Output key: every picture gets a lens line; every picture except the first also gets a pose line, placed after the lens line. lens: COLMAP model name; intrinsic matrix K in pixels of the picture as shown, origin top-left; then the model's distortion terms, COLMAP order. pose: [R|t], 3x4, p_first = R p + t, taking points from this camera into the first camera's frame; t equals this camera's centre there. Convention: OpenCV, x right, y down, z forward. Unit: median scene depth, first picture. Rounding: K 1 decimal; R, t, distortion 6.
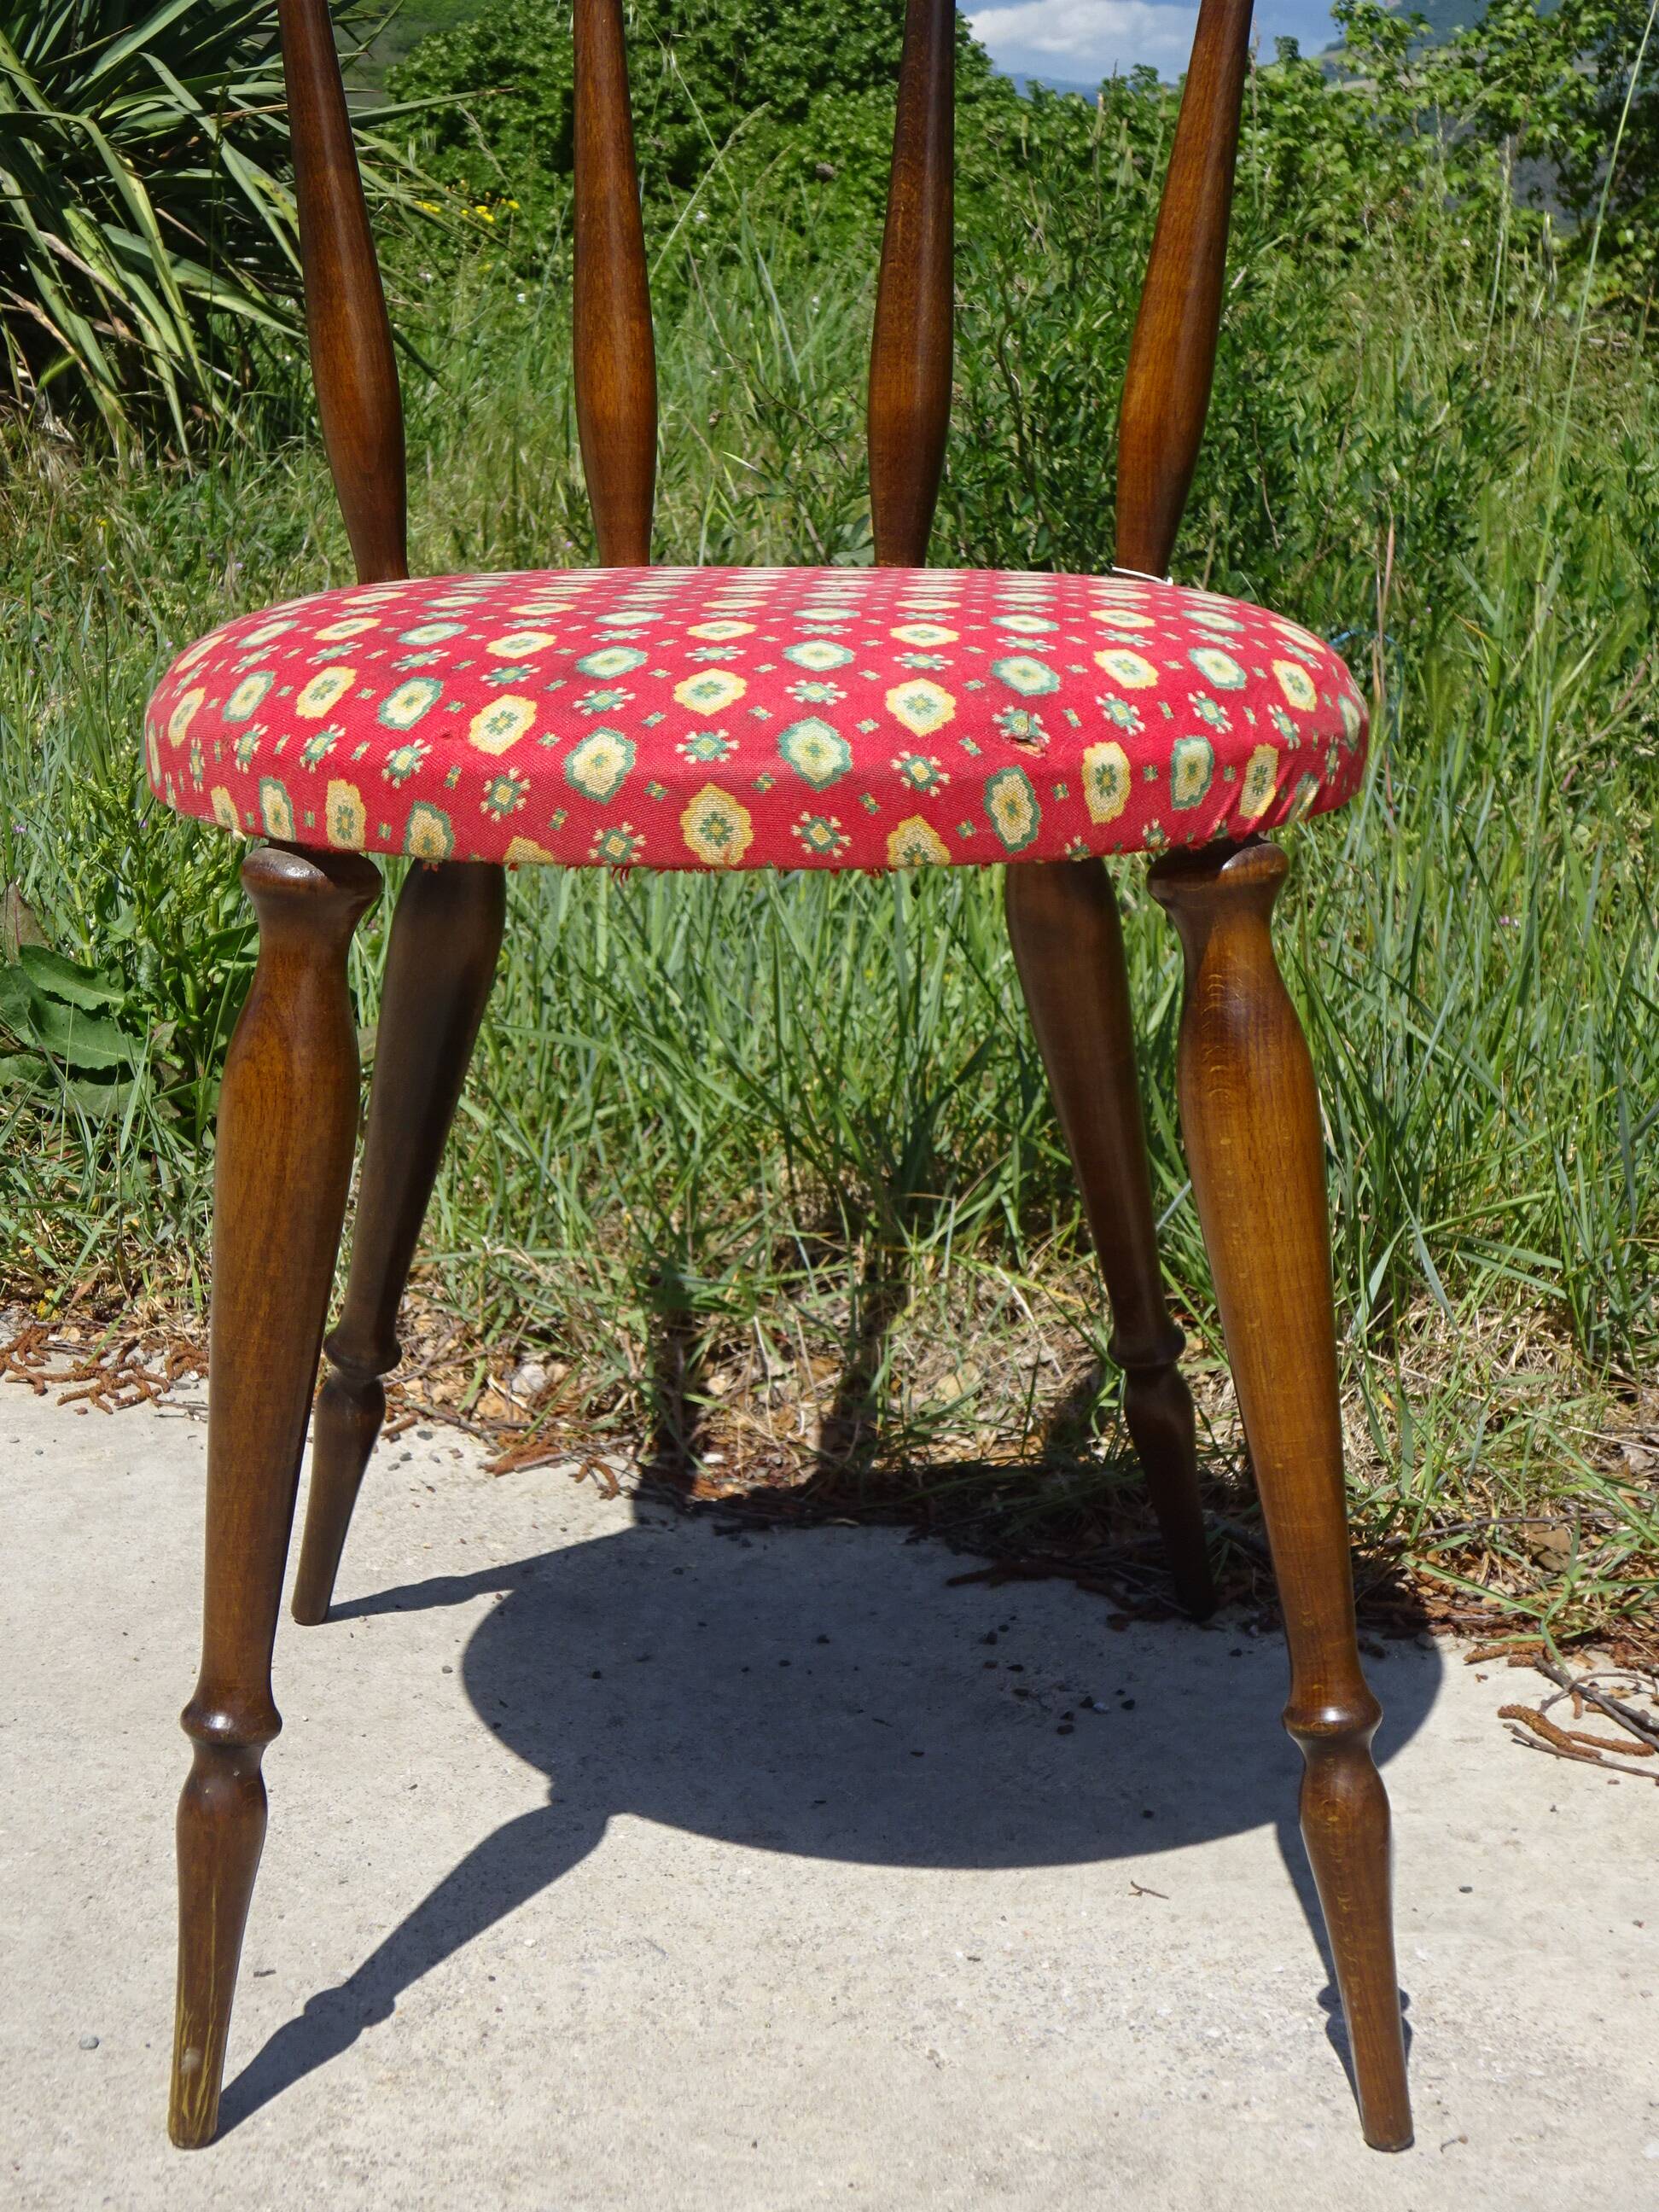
lens RADIAL K [[3903.5, 0, 826.7], [0, 3903.5, 1132.8], [0, 0, 1]] dist [0.008065, 0.000000]
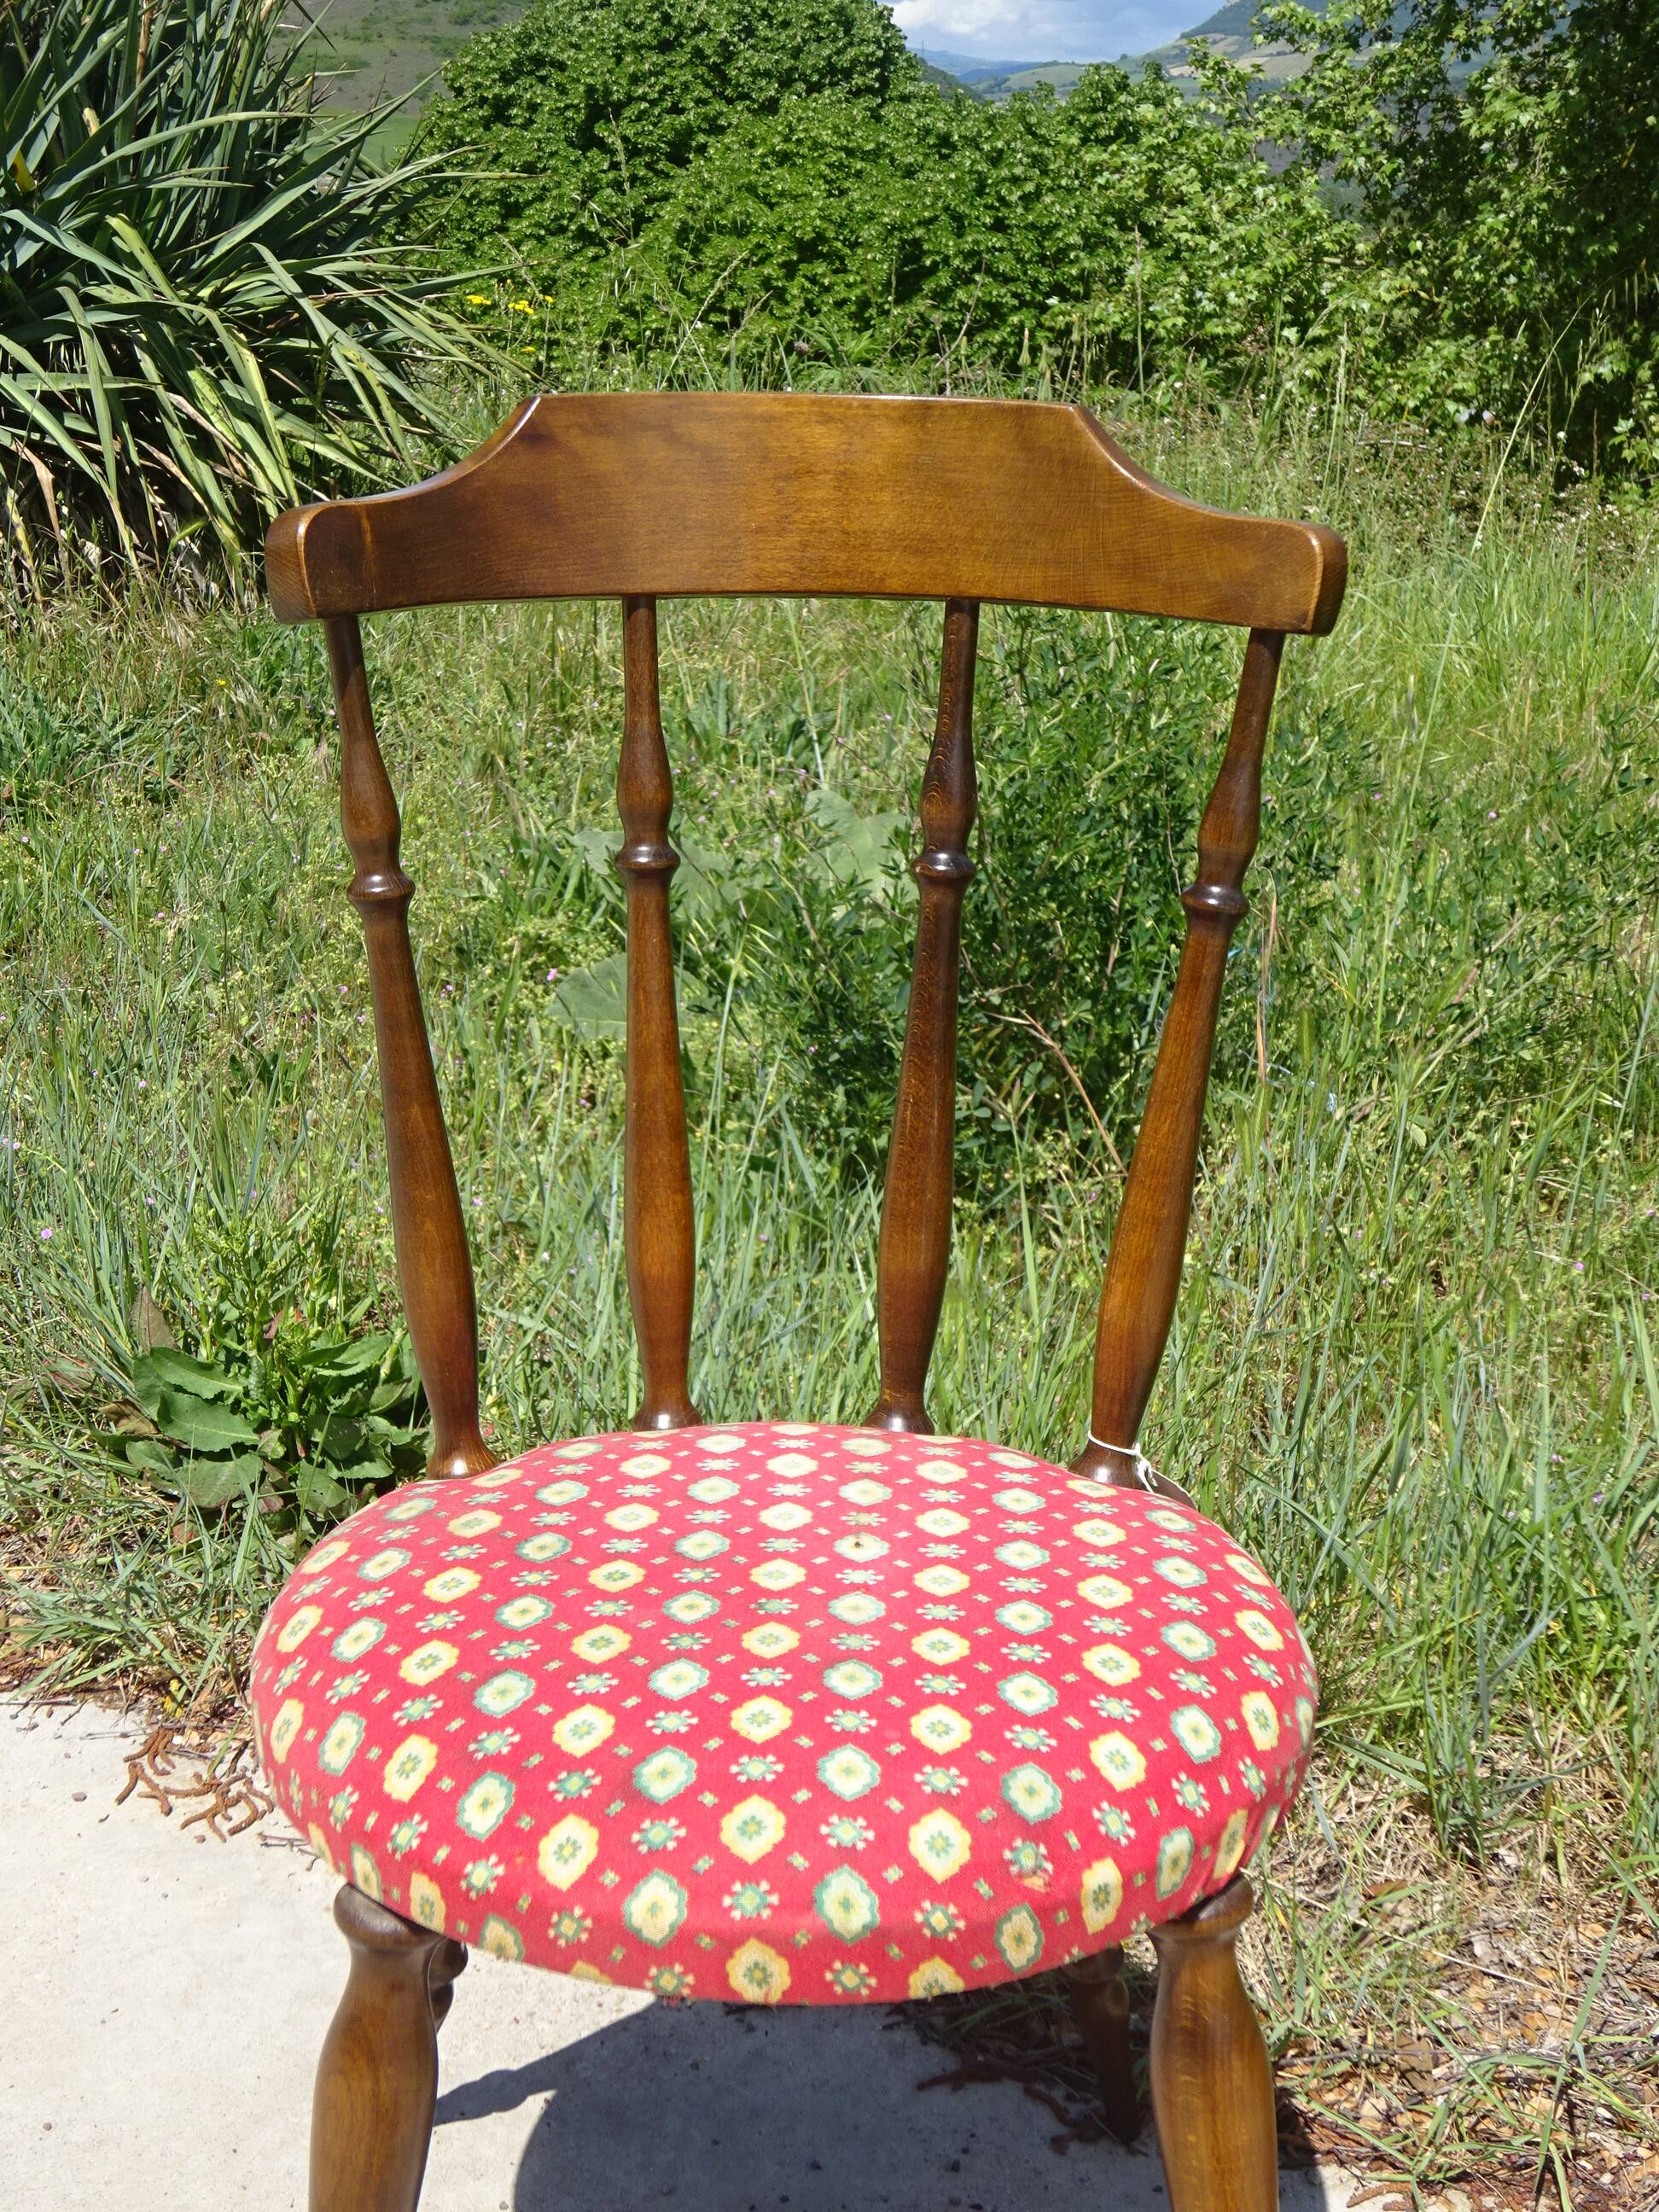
lens RADIAL K [[2968.5, 0, 832.1], [0, 2968.5, 1122.2], [0, 0, 1]] dist [0.014338, 0.000000]
pose [[0.999721, 0.014195, 0.018896, -0.015228], [-0.015669, 0.996648, 0.080295, -0.224335], [-0.017693, -0.080568, 0.996592, 0.093954]]
